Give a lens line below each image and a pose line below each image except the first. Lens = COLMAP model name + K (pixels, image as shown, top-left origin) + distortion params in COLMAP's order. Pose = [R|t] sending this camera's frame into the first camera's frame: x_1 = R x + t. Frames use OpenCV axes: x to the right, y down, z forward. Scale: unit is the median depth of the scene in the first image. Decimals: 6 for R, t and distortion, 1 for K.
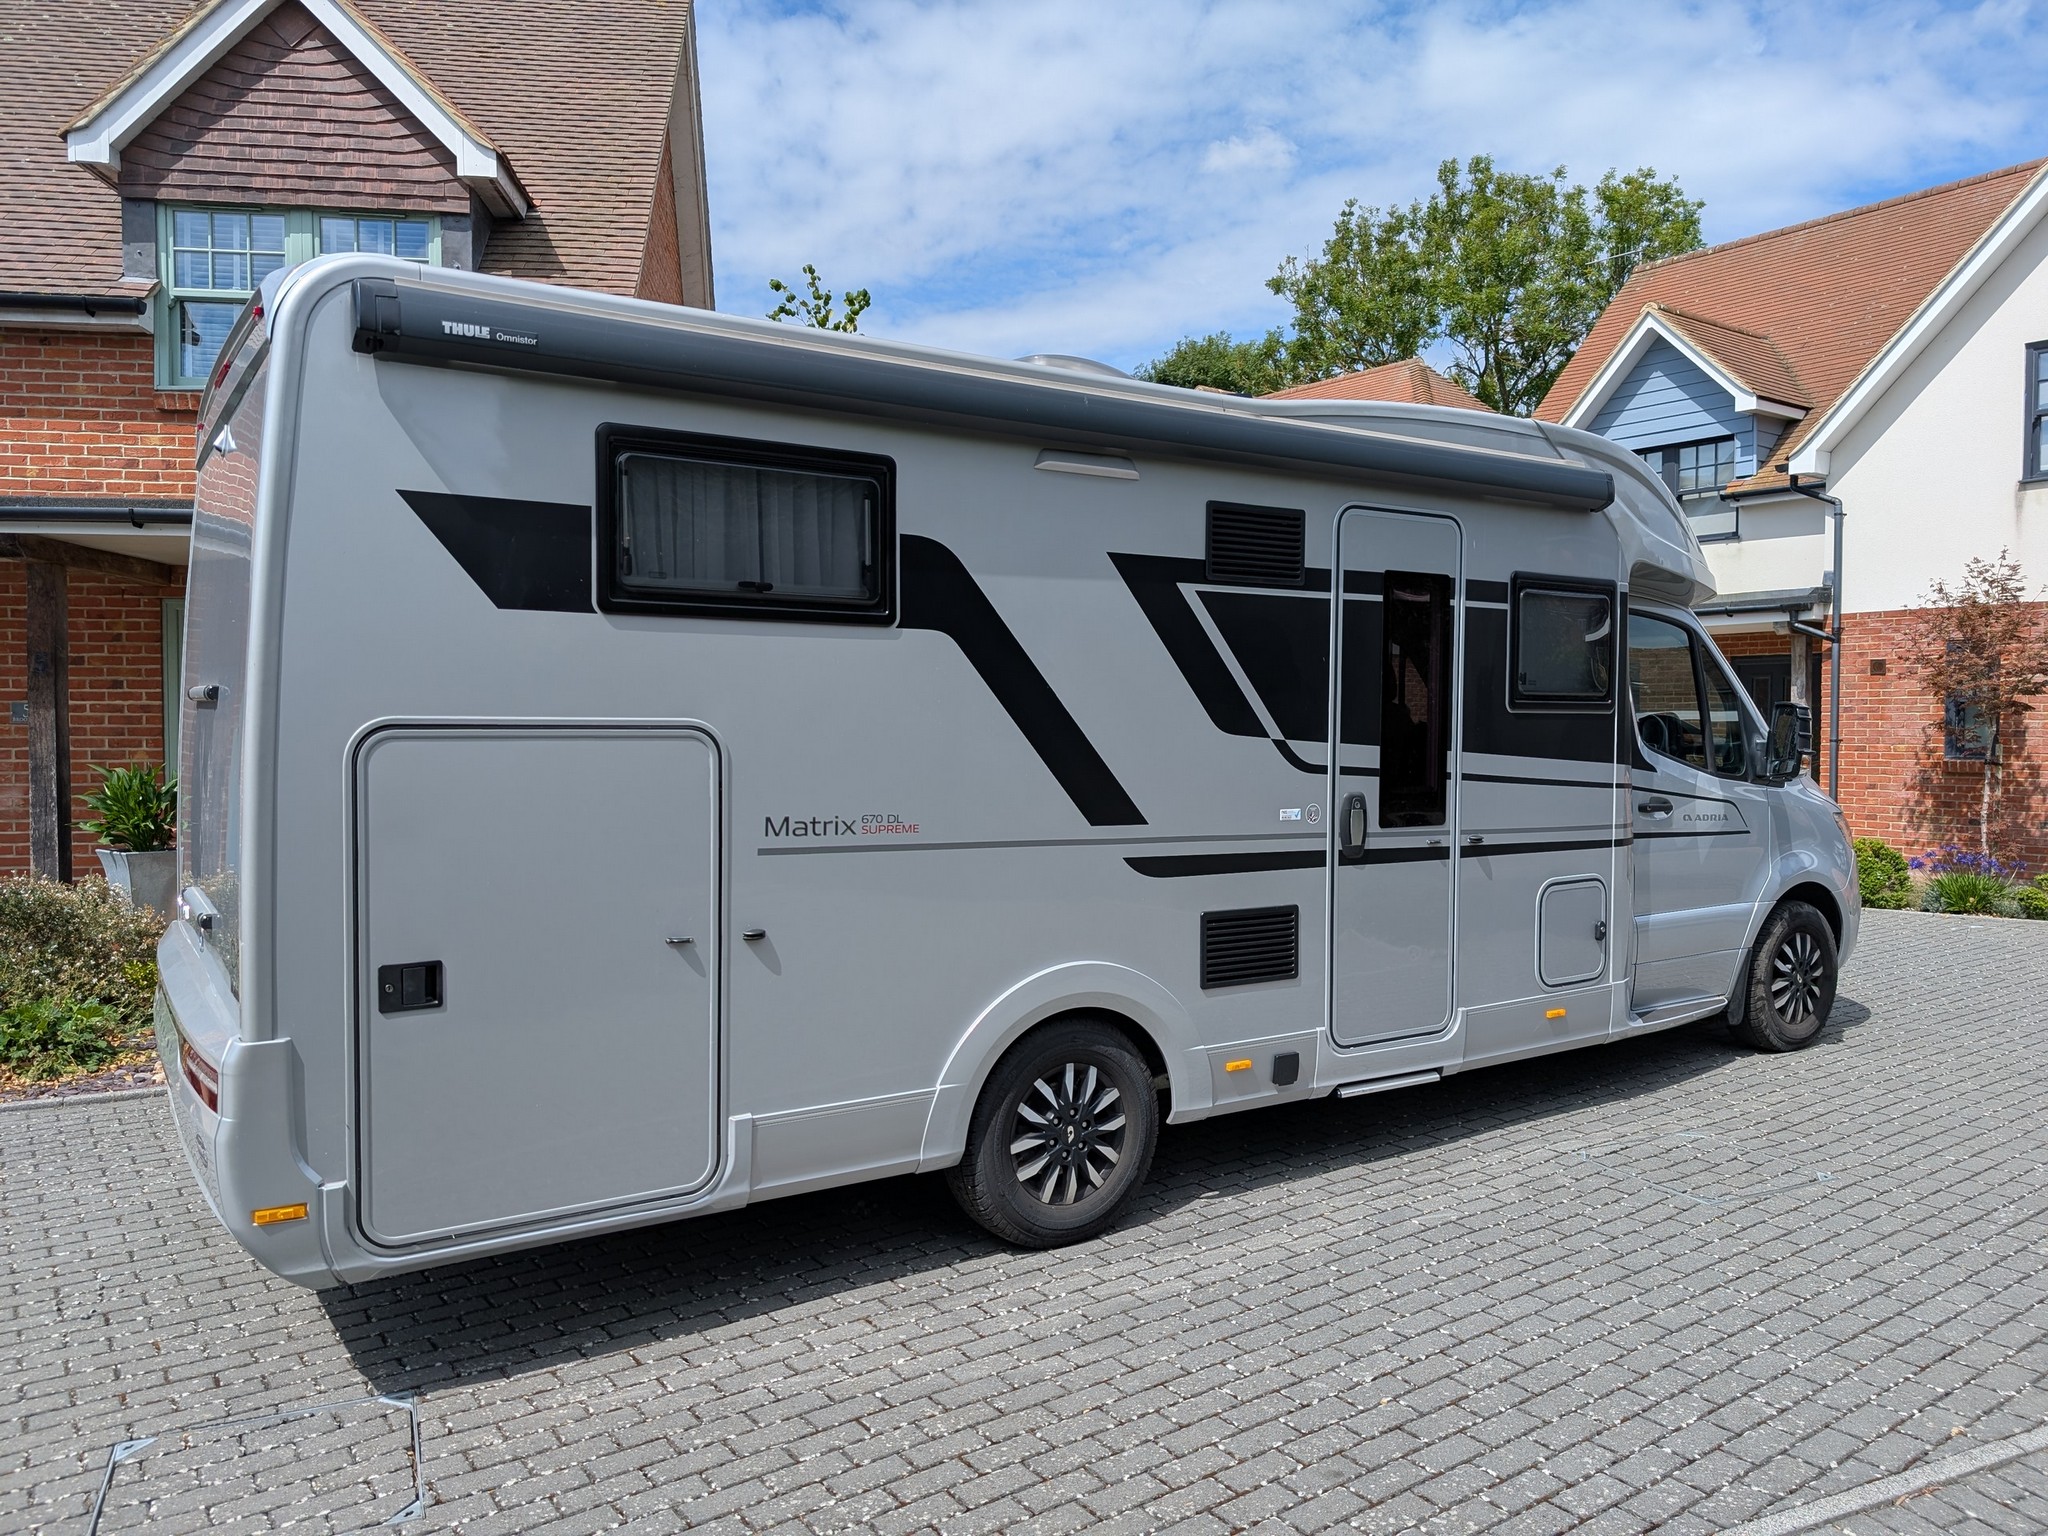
lens RADIAL K [[1424.5, 0, 1024.0], [0, 1424.5, 768.0], [0, 0, 1]] dist [0.031481, -0.025435]
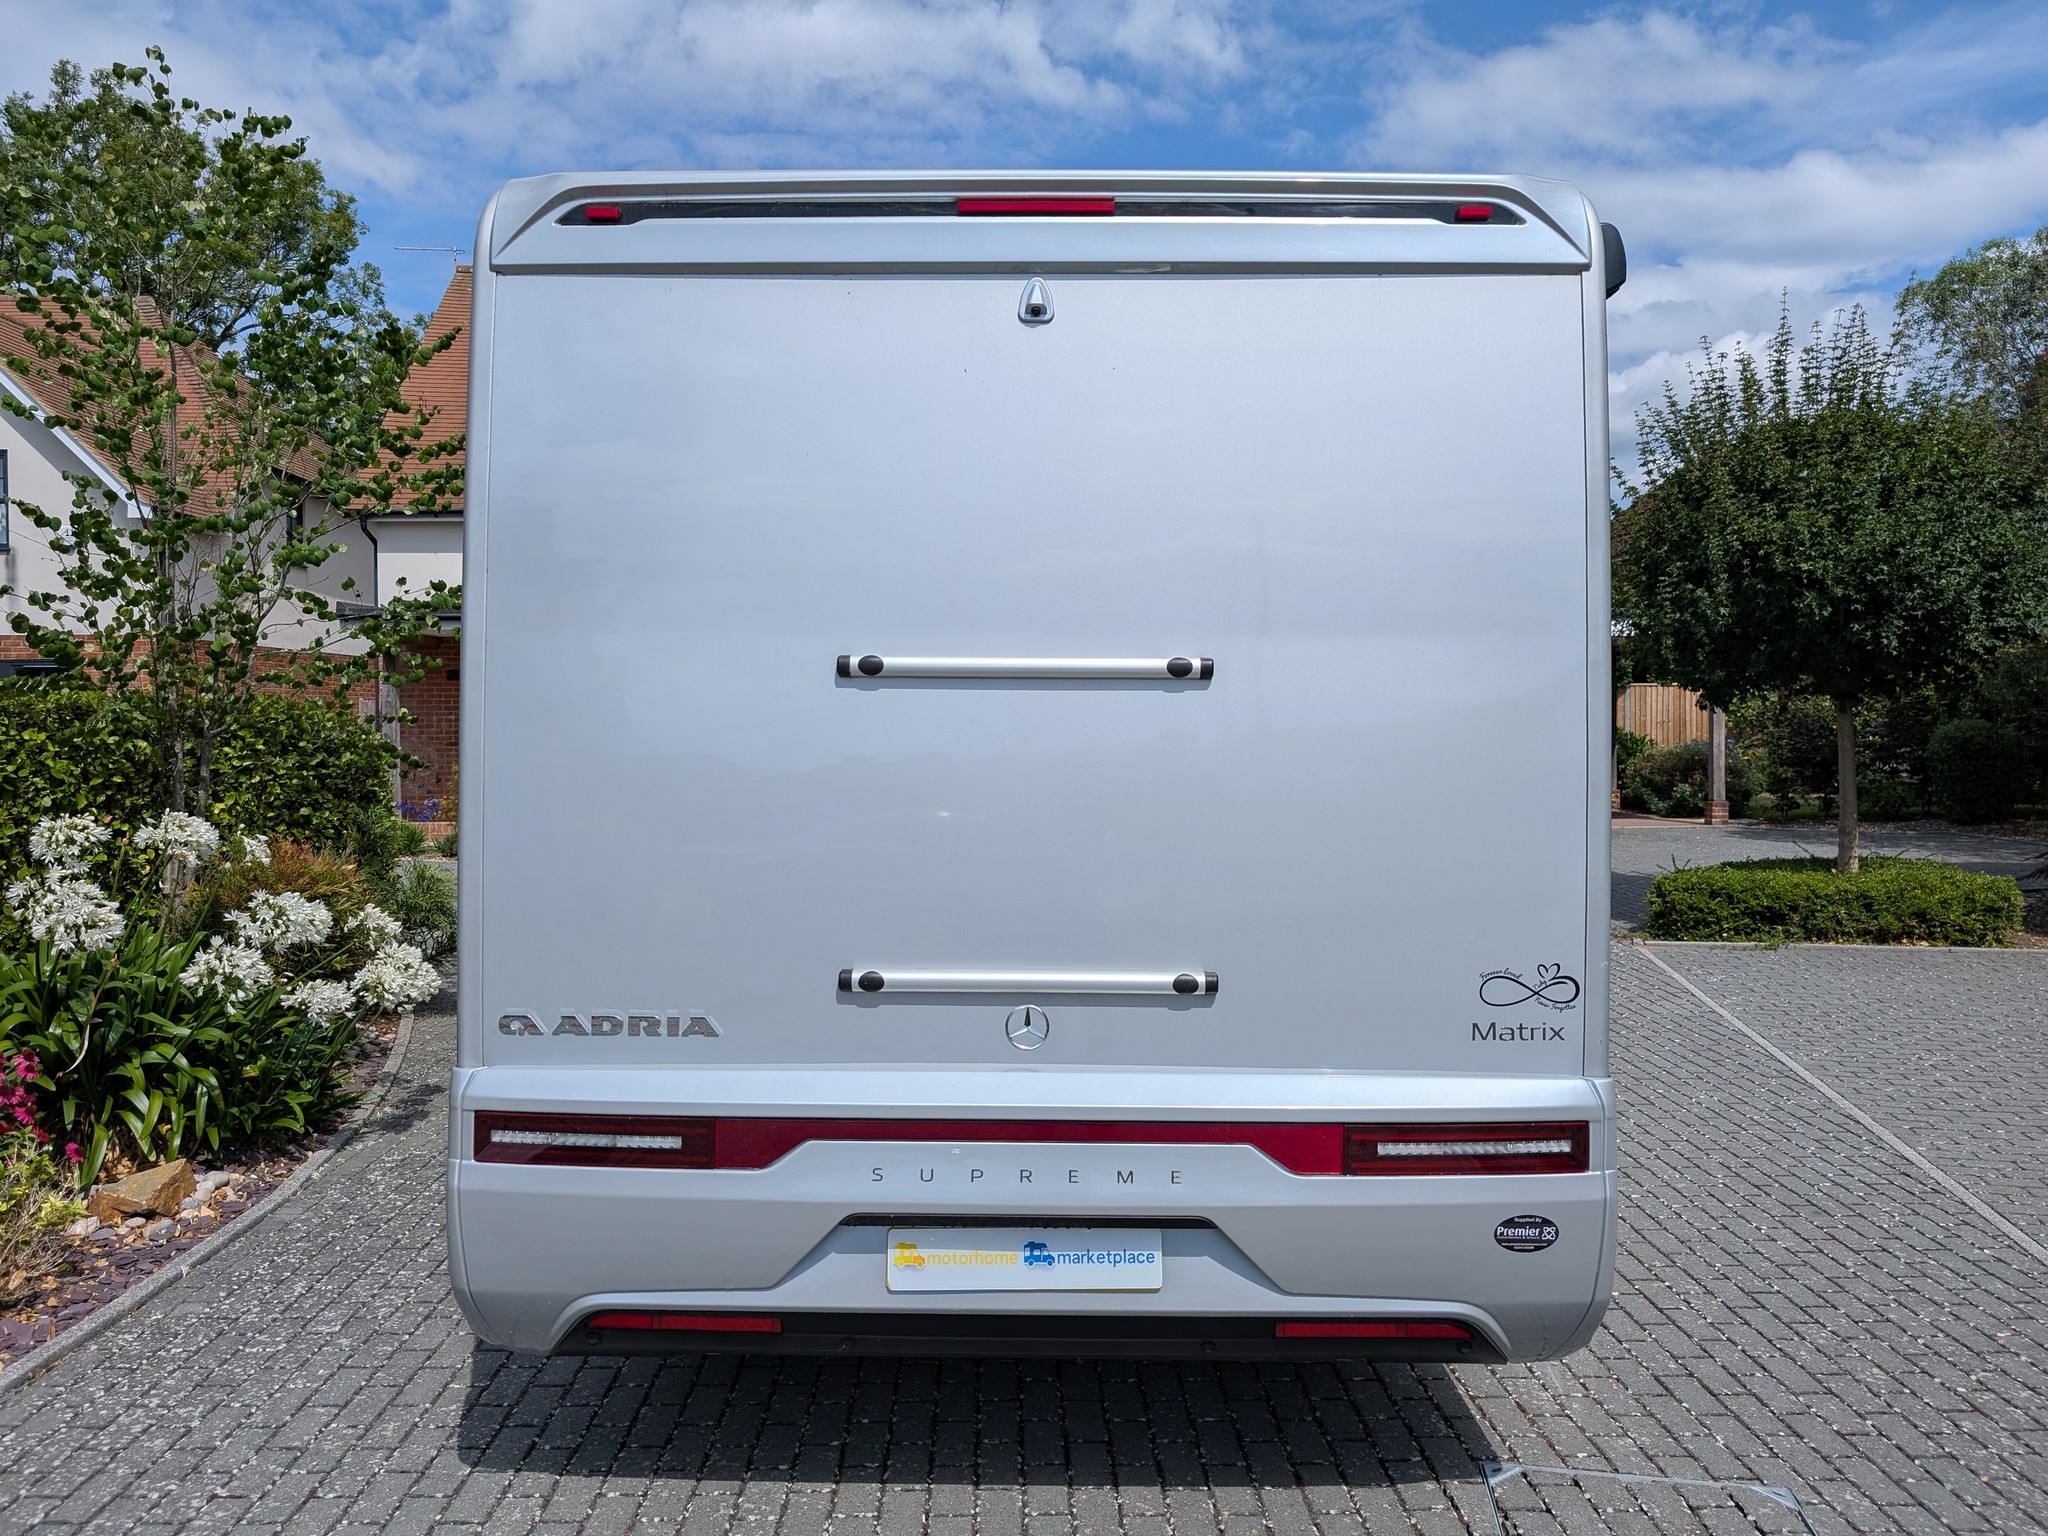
lens RADIAL K [[1424.5, 0, 1024.0], [0, 1424.5, 768.0], [0, 0, 1]] dist [0.031481, -0.025435]
pose [[0.573674, -0.033757, 0.818388, -0.952051], [0.031068, 0.999328, 0.019442, -0.022795], [-0.818494, 0.014272, 0.574337, 0.512546]]
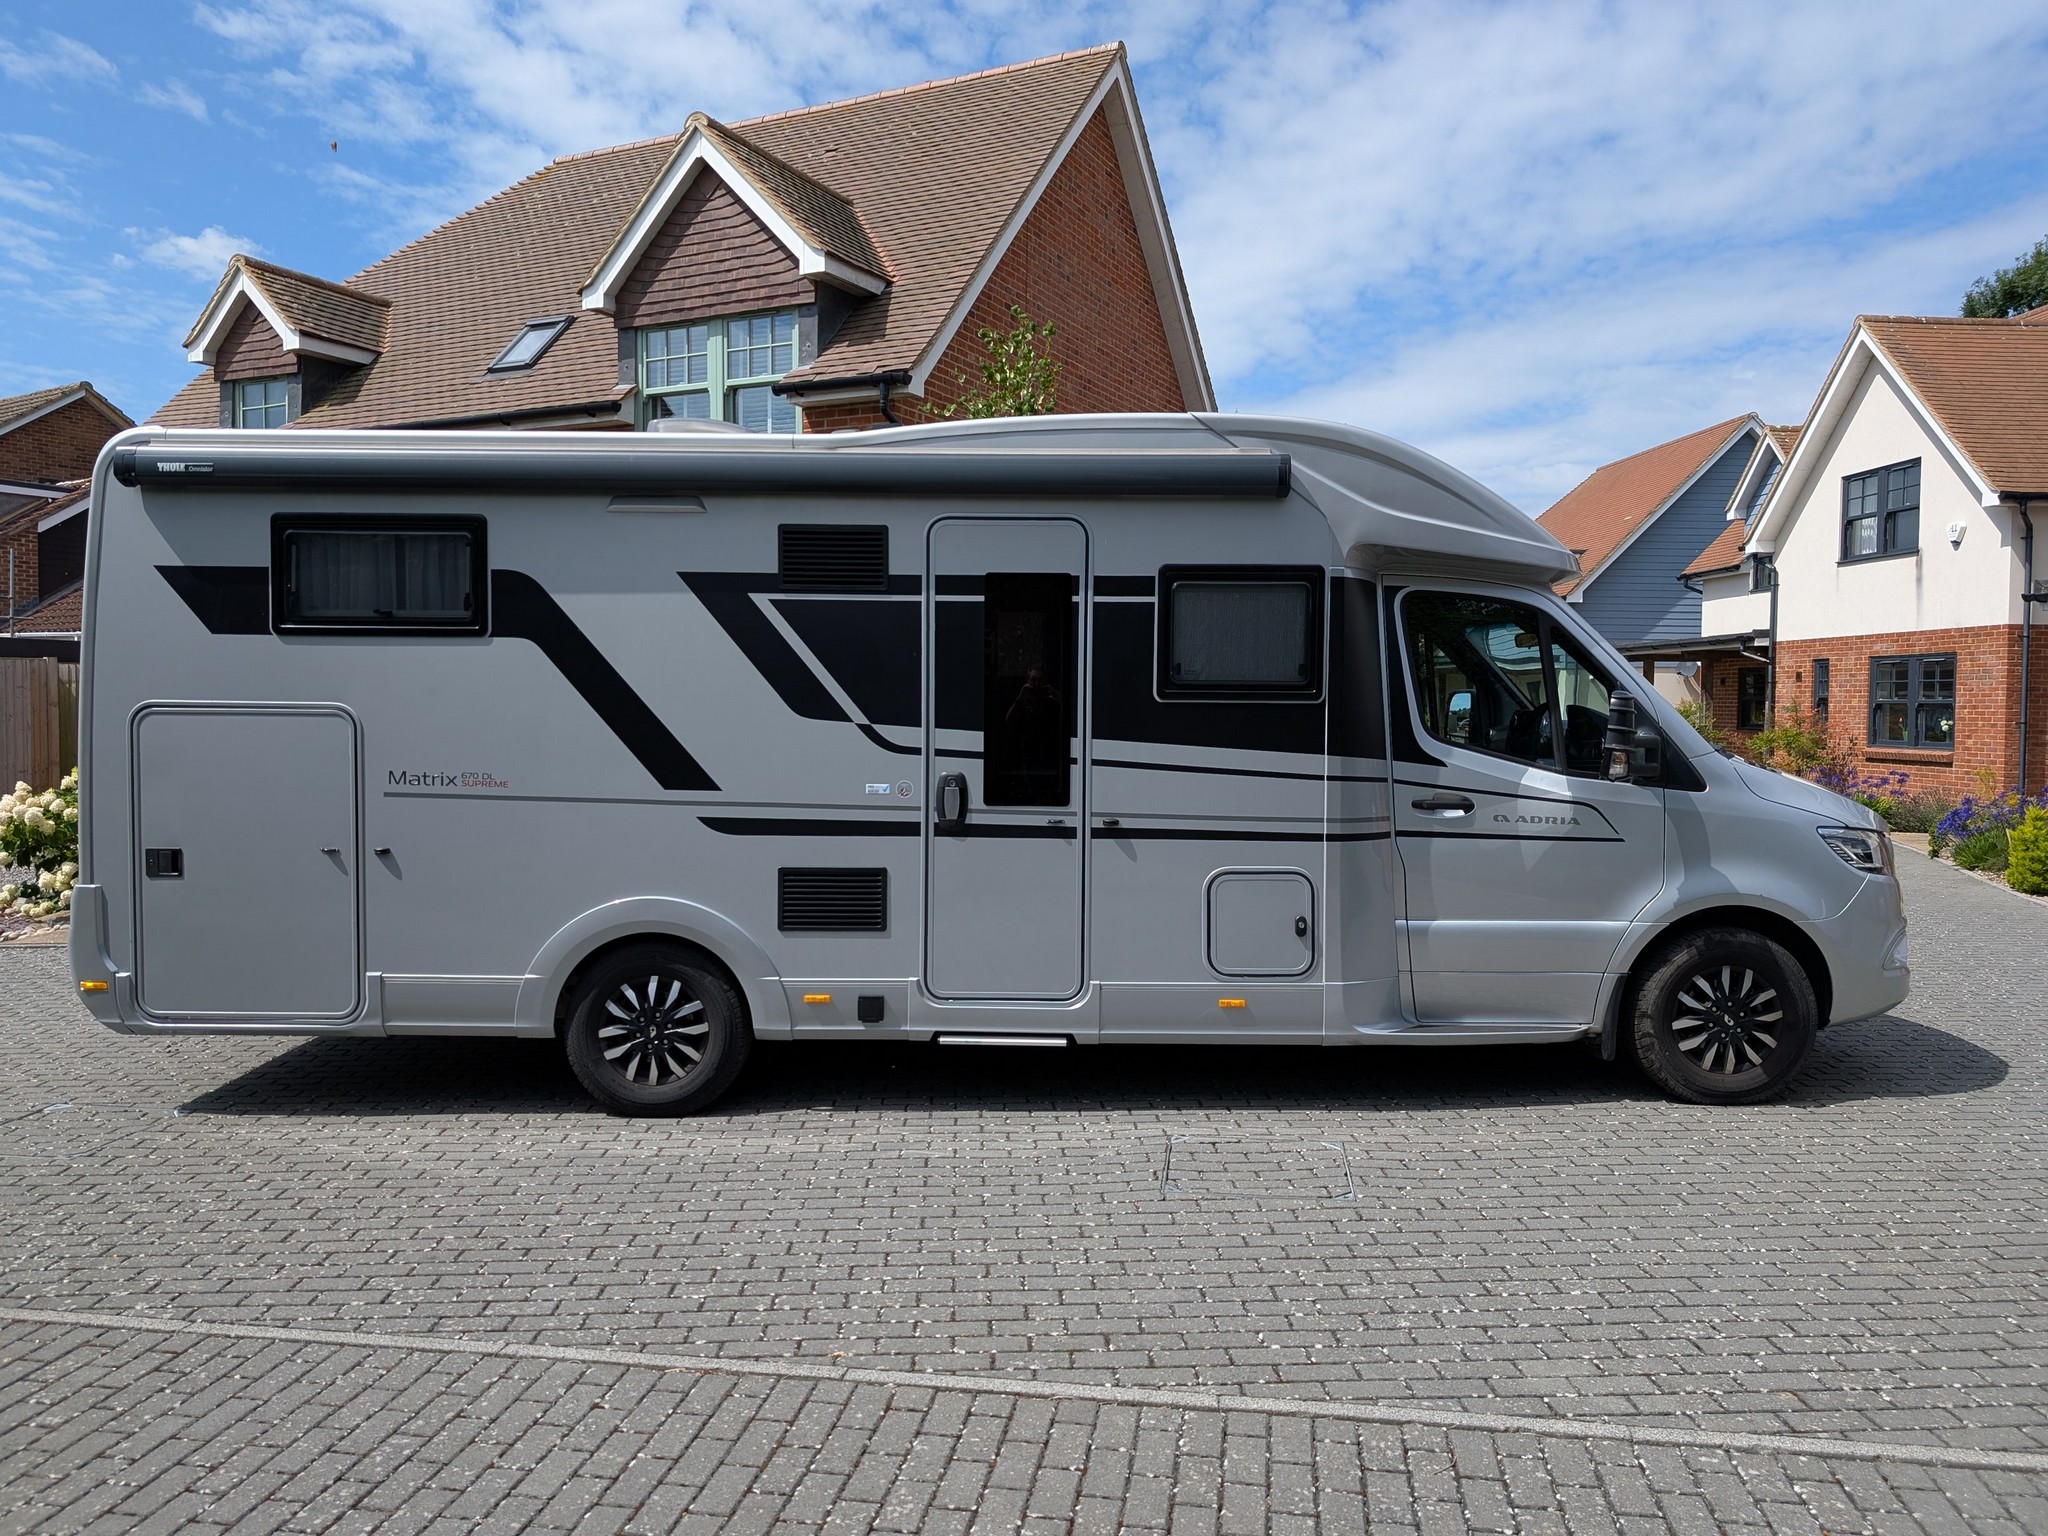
lens RADIAL K [[1418.1, 0, 1023.1], [0, 1418.1, 747.0], [0, 0, 1]] dist [0.055325, -0.071797]
pose [[0.836780, 0.022507, -0.547077, 0.904695], [-0.023867, 0.999704, 0.004623, -0.009366], [0.547019, 0.009189, 0.837069, 0.102169]]
